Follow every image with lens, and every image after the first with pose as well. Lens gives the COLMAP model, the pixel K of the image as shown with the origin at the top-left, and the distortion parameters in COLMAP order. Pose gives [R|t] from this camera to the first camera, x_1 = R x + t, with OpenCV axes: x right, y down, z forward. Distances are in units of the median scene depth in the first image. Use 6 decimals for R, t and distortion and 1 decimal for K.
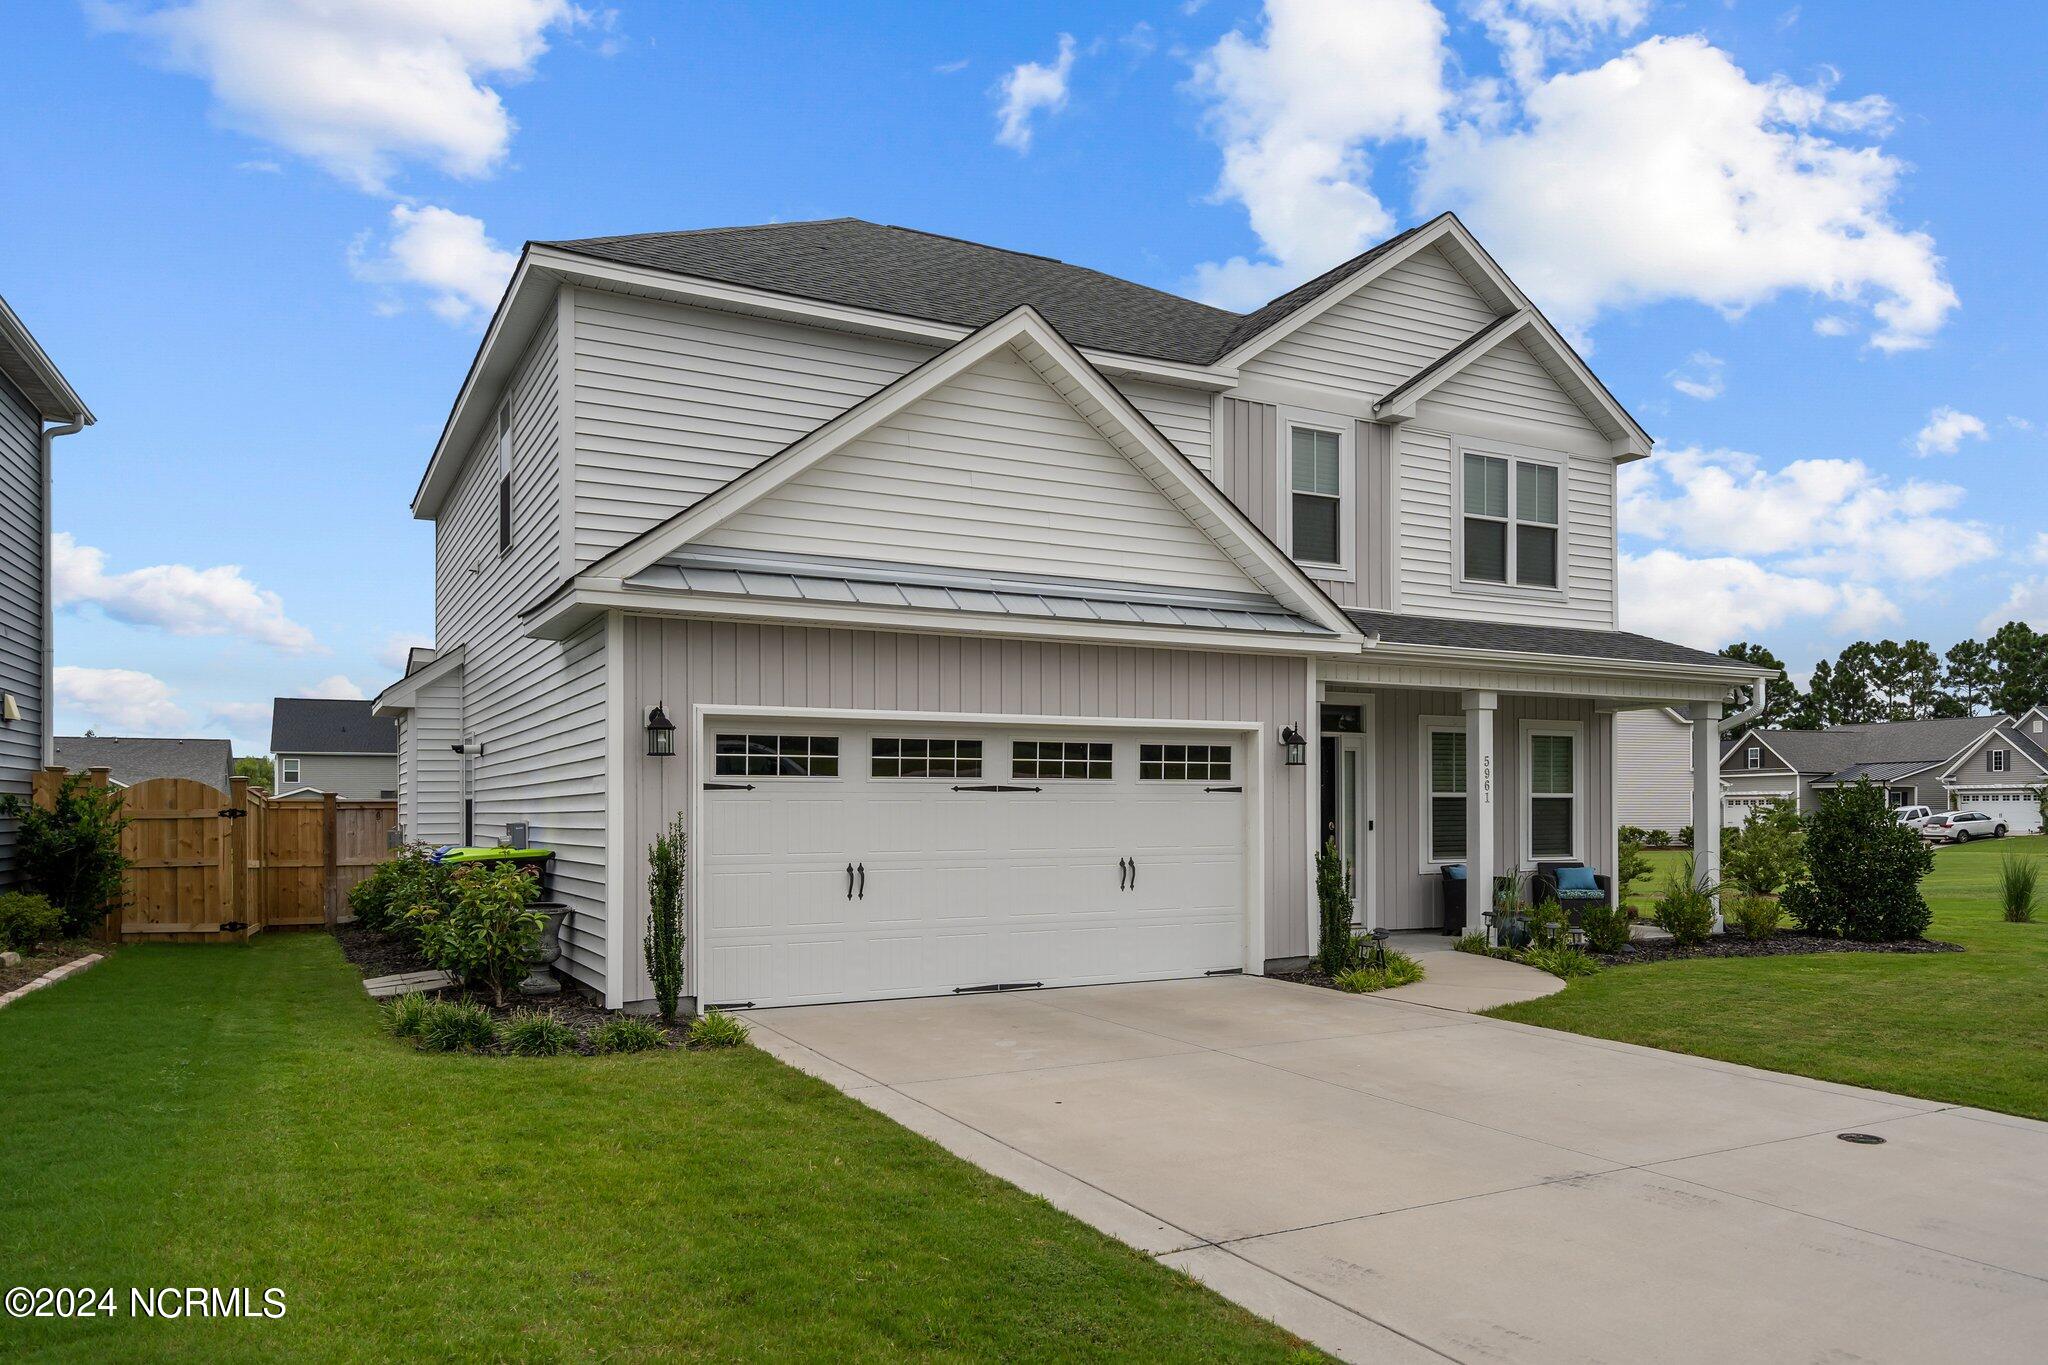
lens RADIAL K [[1406.2, 0, 1030.9], [0, 1406.2, 815.5], [0, 0, 1]] dist [0.008149, -0.001421]
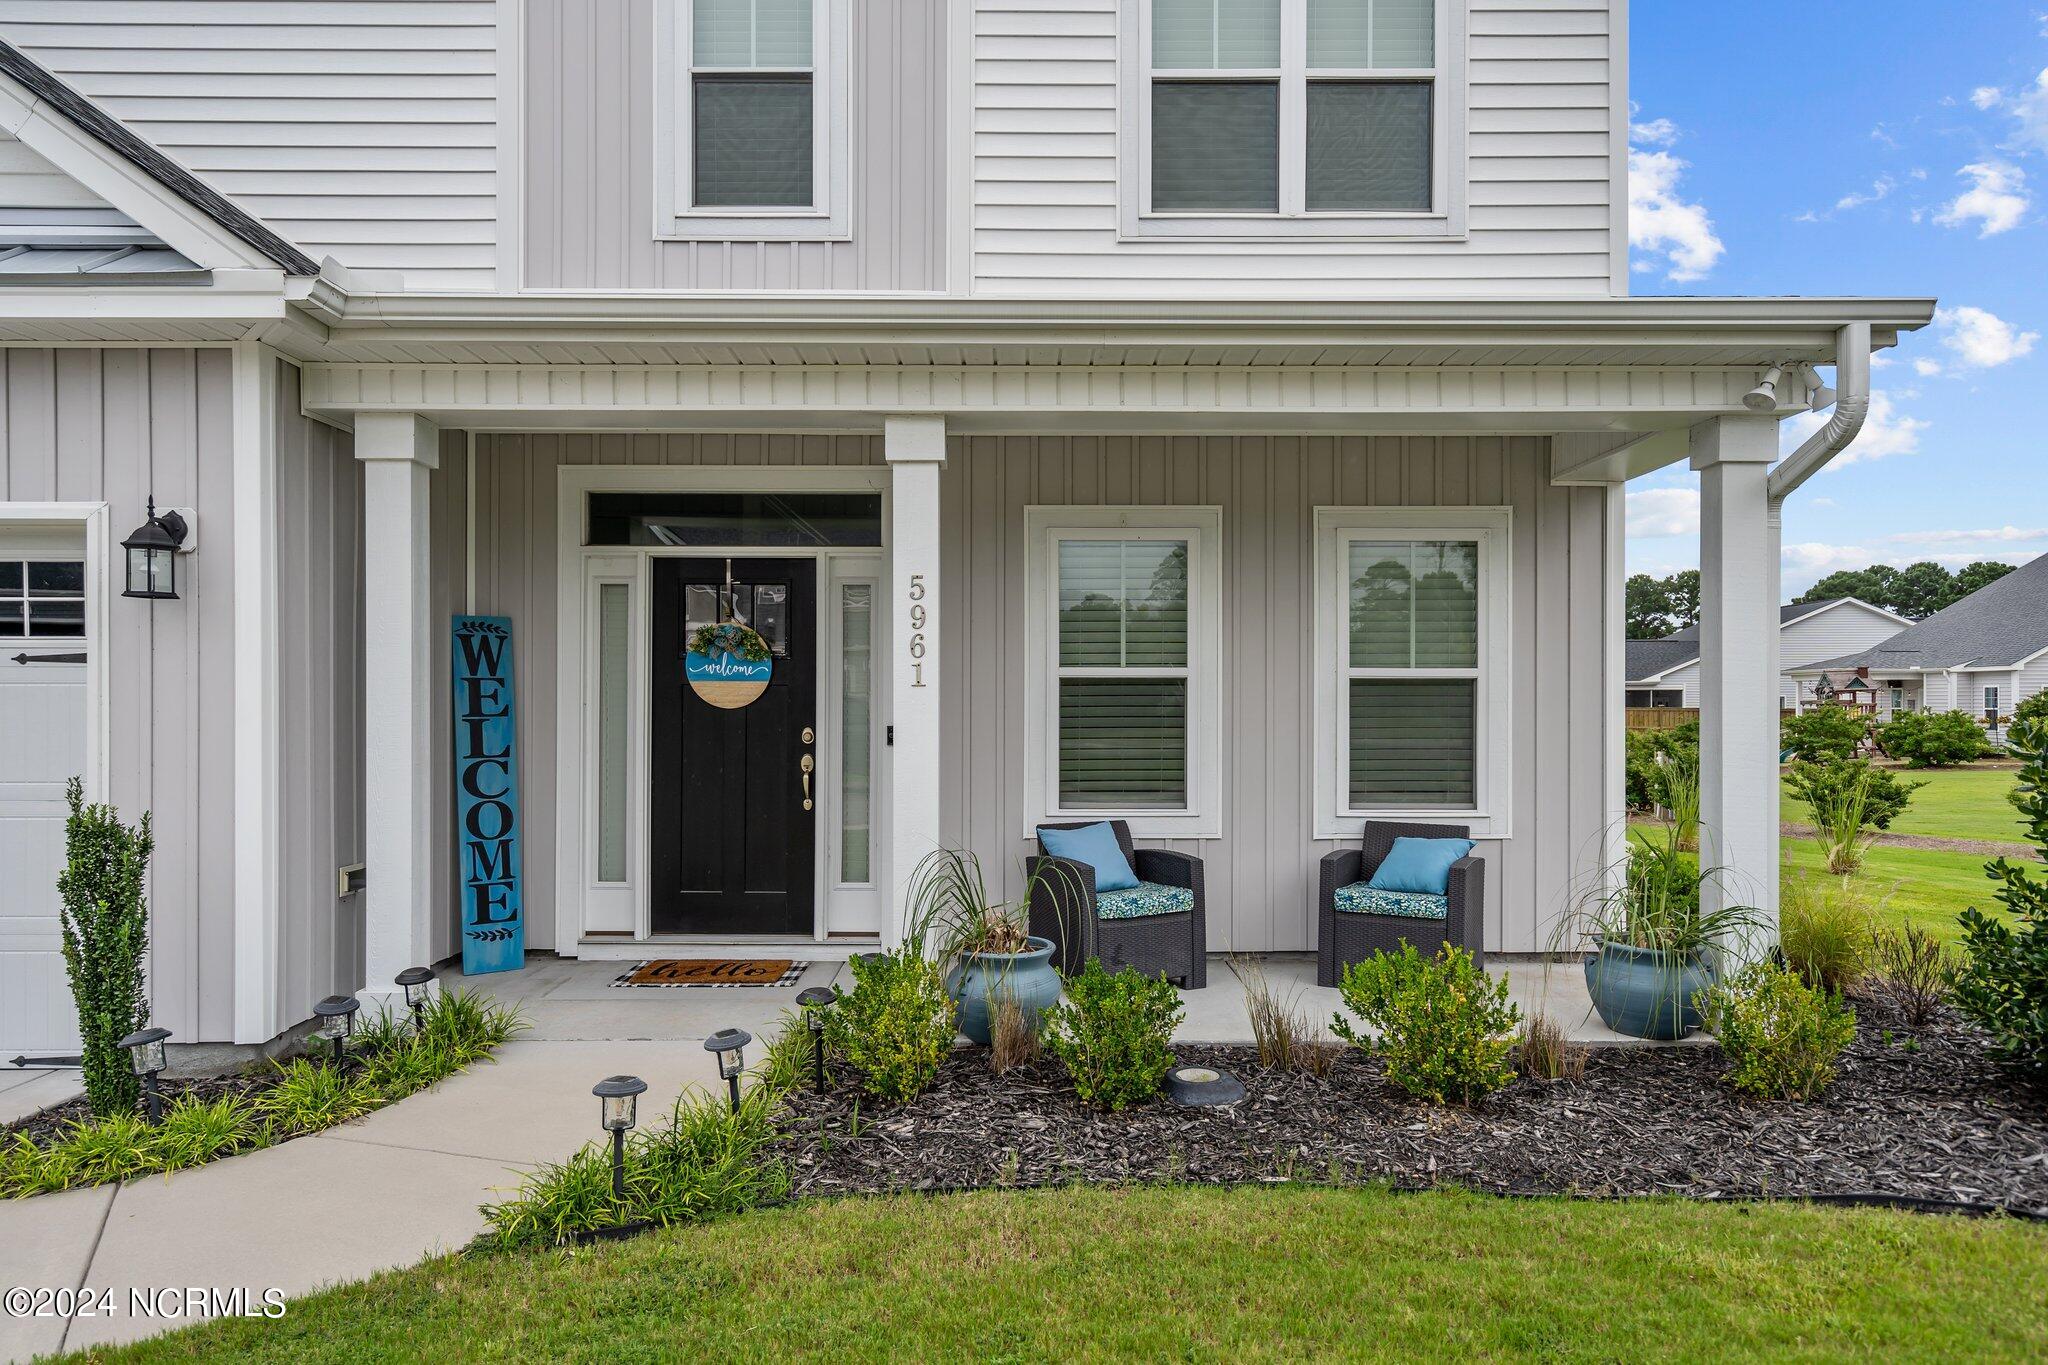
lens RADIAL K [[1203.5, 0, 1012.3], [0, 1203.5, 733.3], [0, 0, 1]] dist [0.006694, 0.000794]
pose [[0.884617, 0.014702, -0.466087, 0.585453], [-0.004544, 0.999727, 0.022910, -0.004376], [0.466297, -0.018149, 0.884442, 0.795366]]
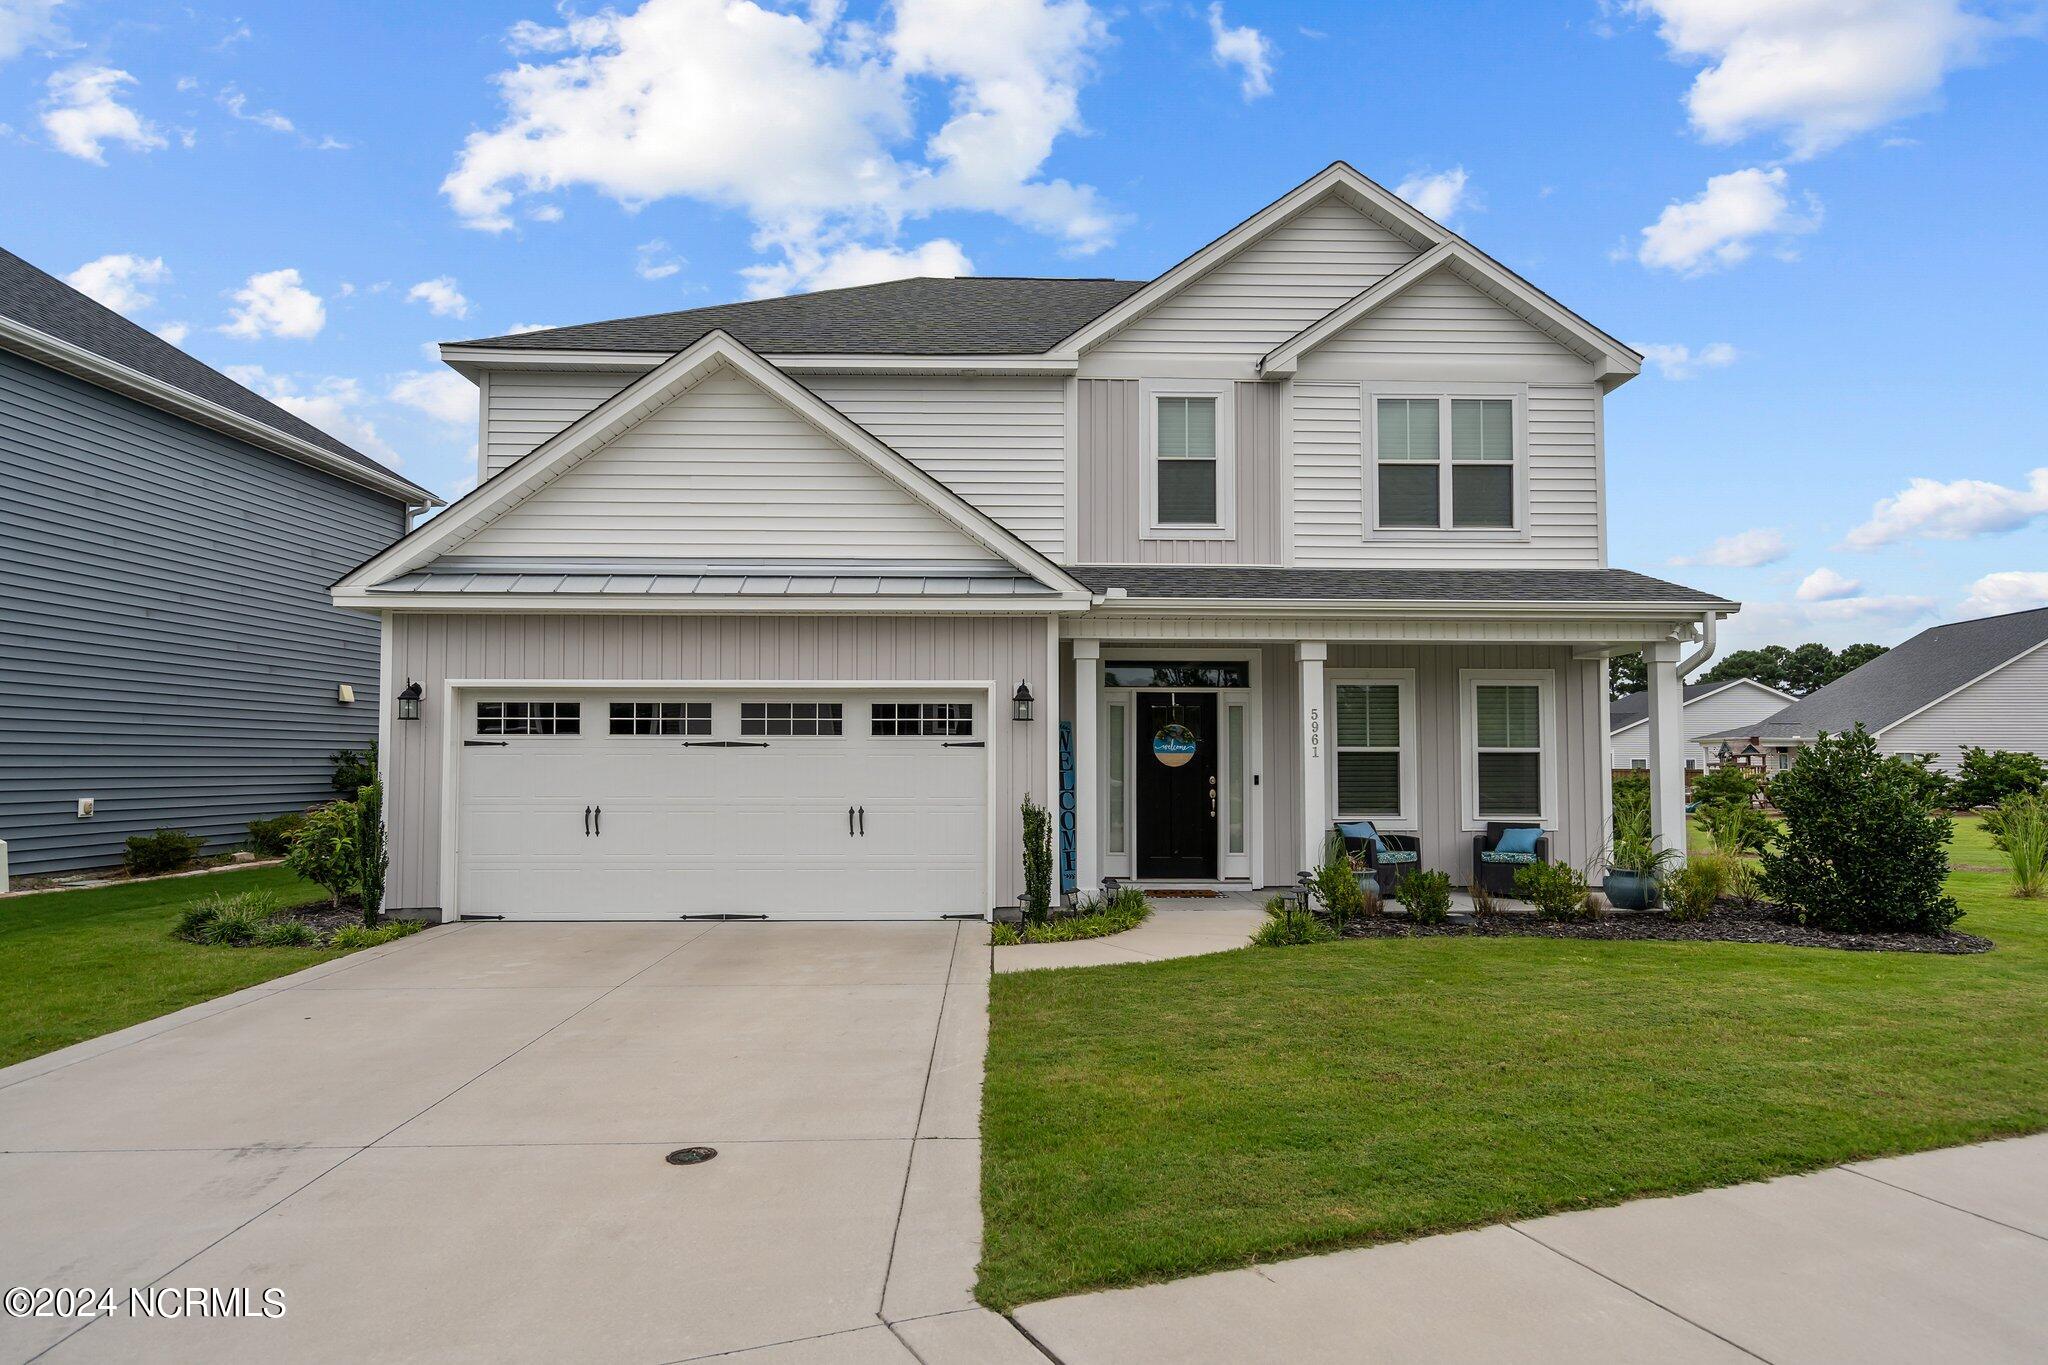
lens RADIAL K [[1098.3, 0, 1027.2], [0, 1098.3, 739.8], [0, 0, 1]] dist [0.005365, 0.000096]
pose [[0.894849, -0.005901, -0.446330, 0.549086], [-0.005608, 0.999685, -0.024461, -0.001961], [0.446333, 0.024392, 0.894534, 0.277323]]
